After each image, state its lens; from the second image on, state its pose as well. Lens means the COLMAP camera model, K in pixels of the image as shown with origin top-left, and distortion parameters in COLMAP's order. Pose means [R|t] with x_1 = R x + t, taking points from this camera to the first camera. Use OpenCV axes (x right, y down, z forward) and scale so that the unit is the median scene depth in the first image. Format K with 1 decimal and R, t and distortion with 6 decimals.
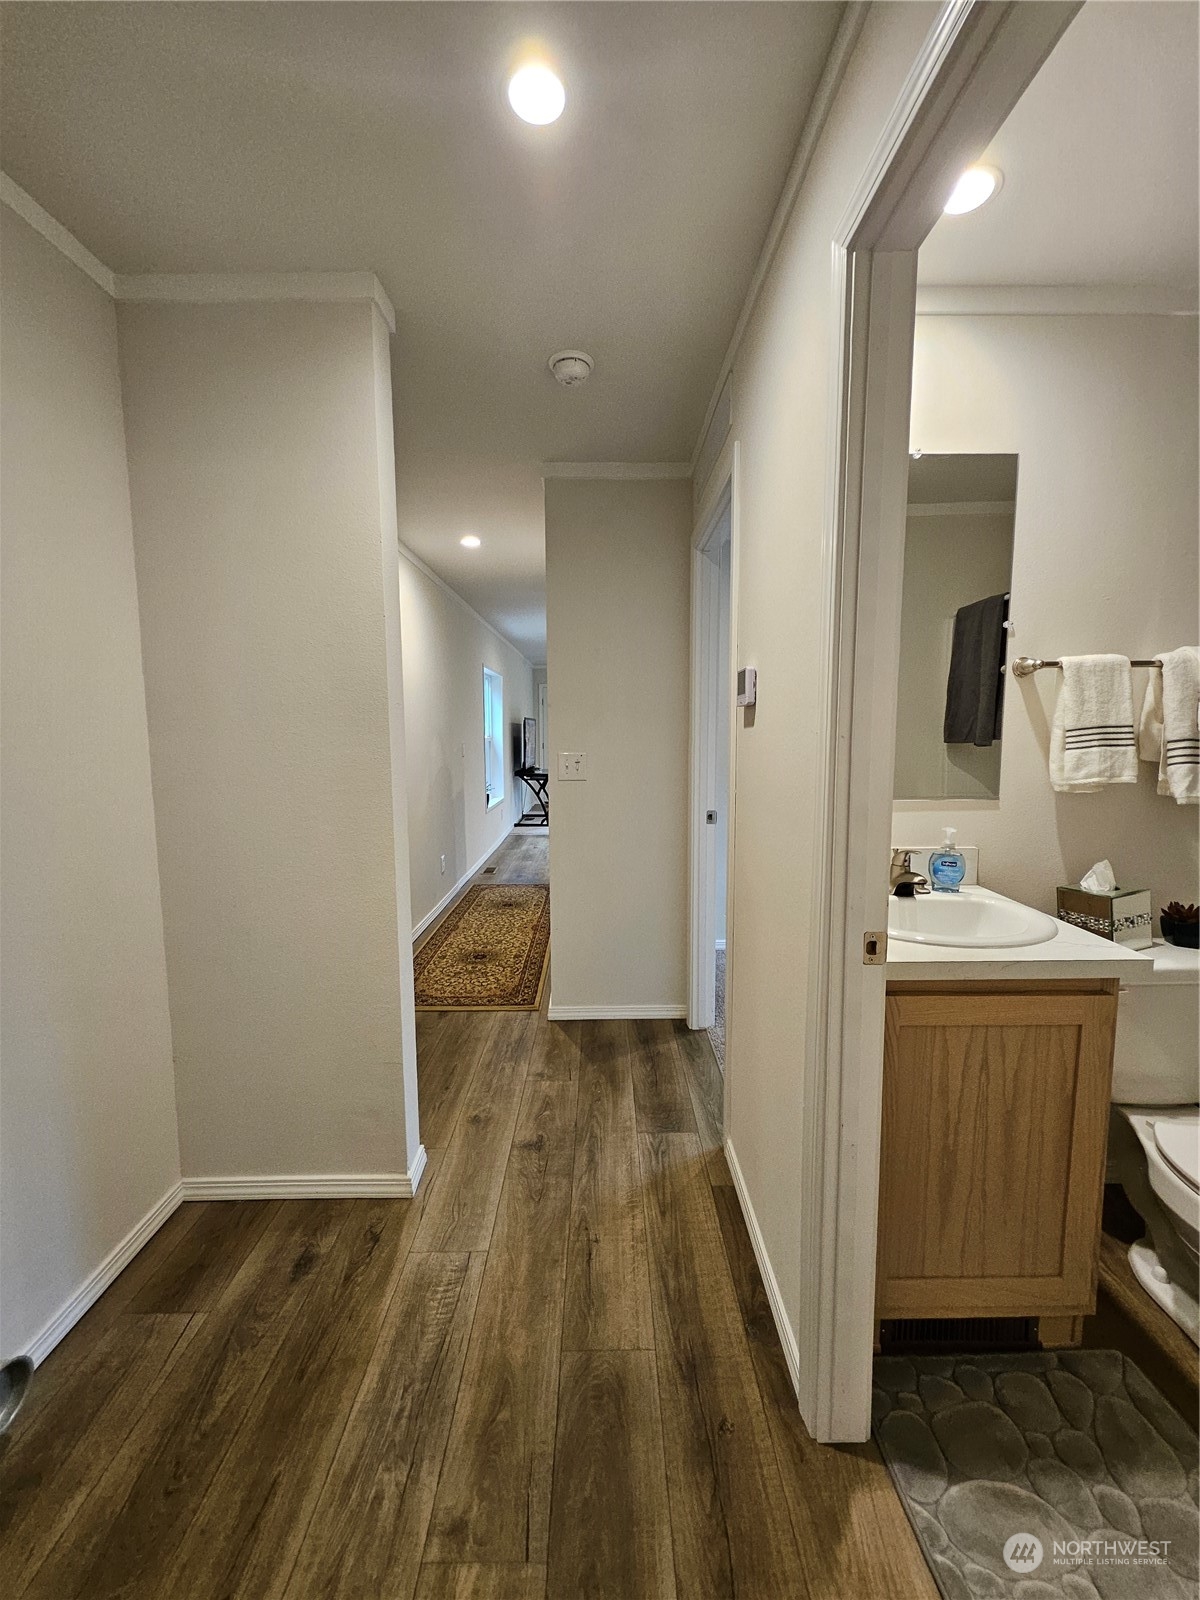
lens RADIAL K [[631.6, 0, 611.5], [0, 631.6, 790.1], [0, 0, 1]] dist [0.004110, -0.000210]
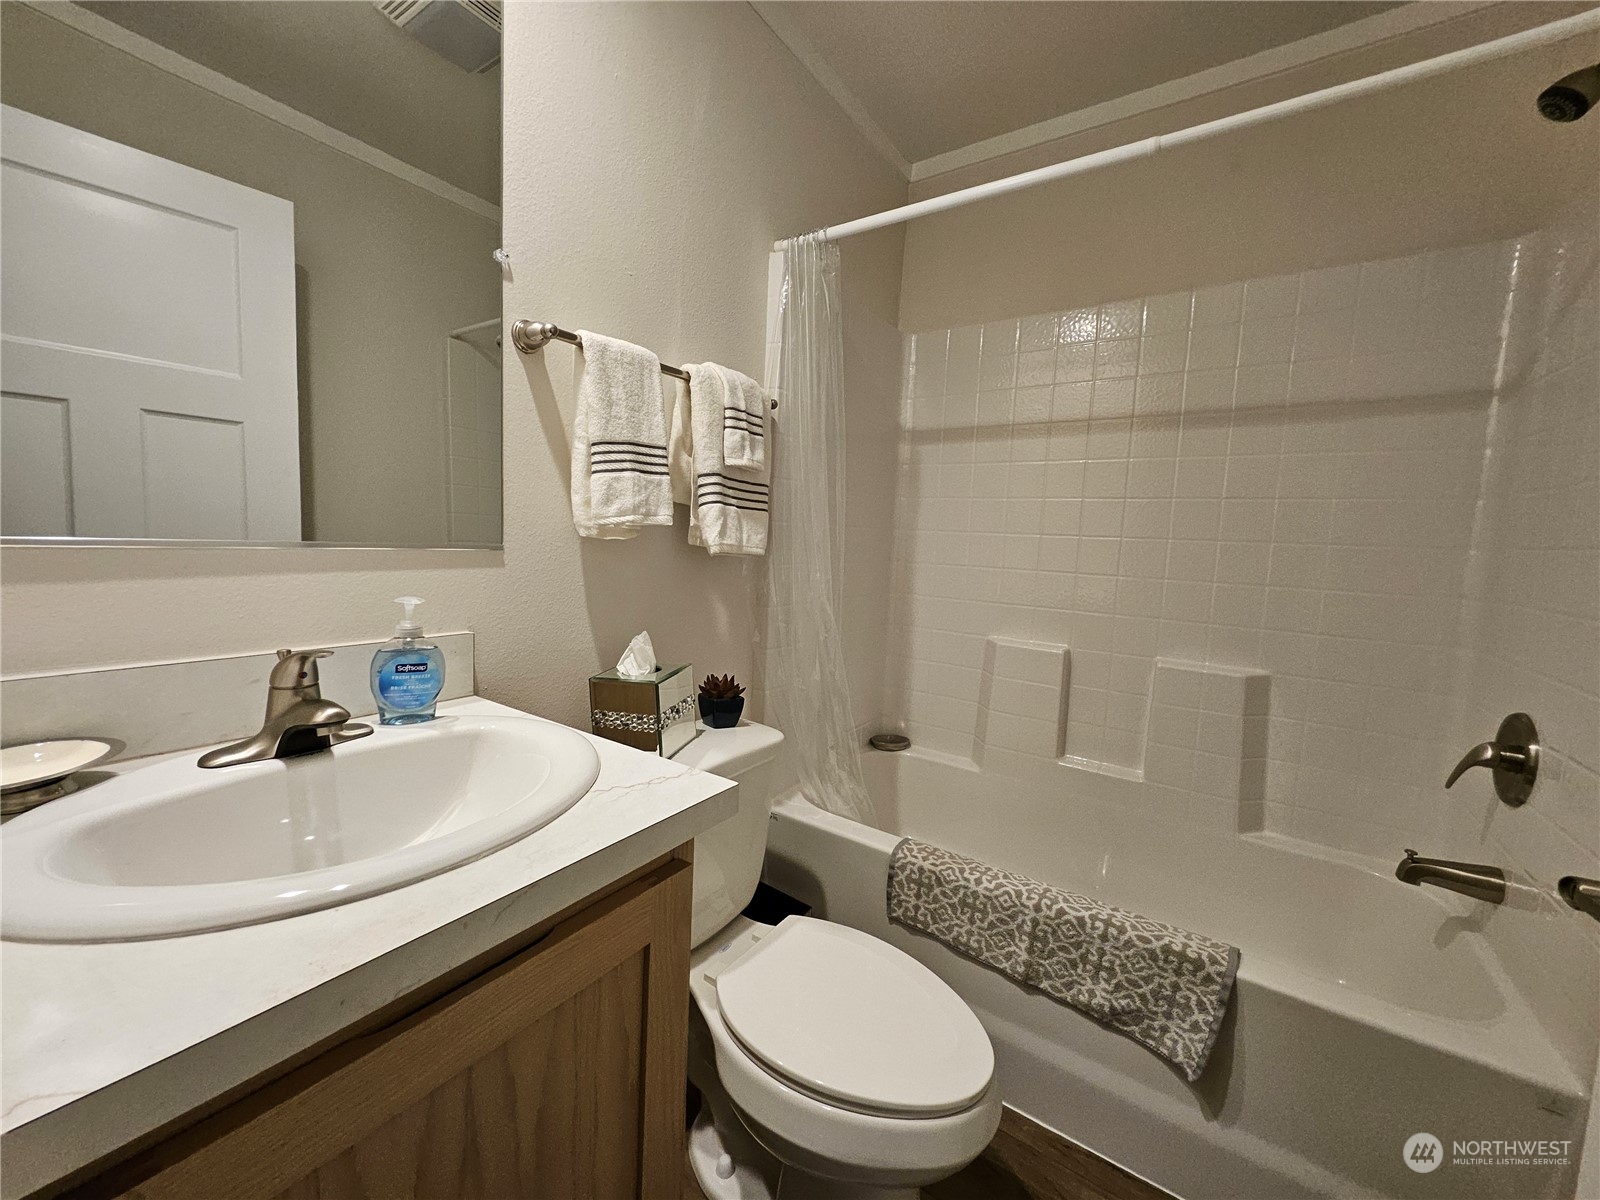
lens RADIAL K [[631.6, 0, 788.3], [0, 631.6, 589.9], [0, 0, 1]] dist [0.004110, -0.000210]
pose [[0.589522, -0.041900, 0.806665, 0.298857], [0.034981, 0.999041, 0.026328, 0.050027], [-0.806994, 0.012697, 0.590423, 0.443680]]
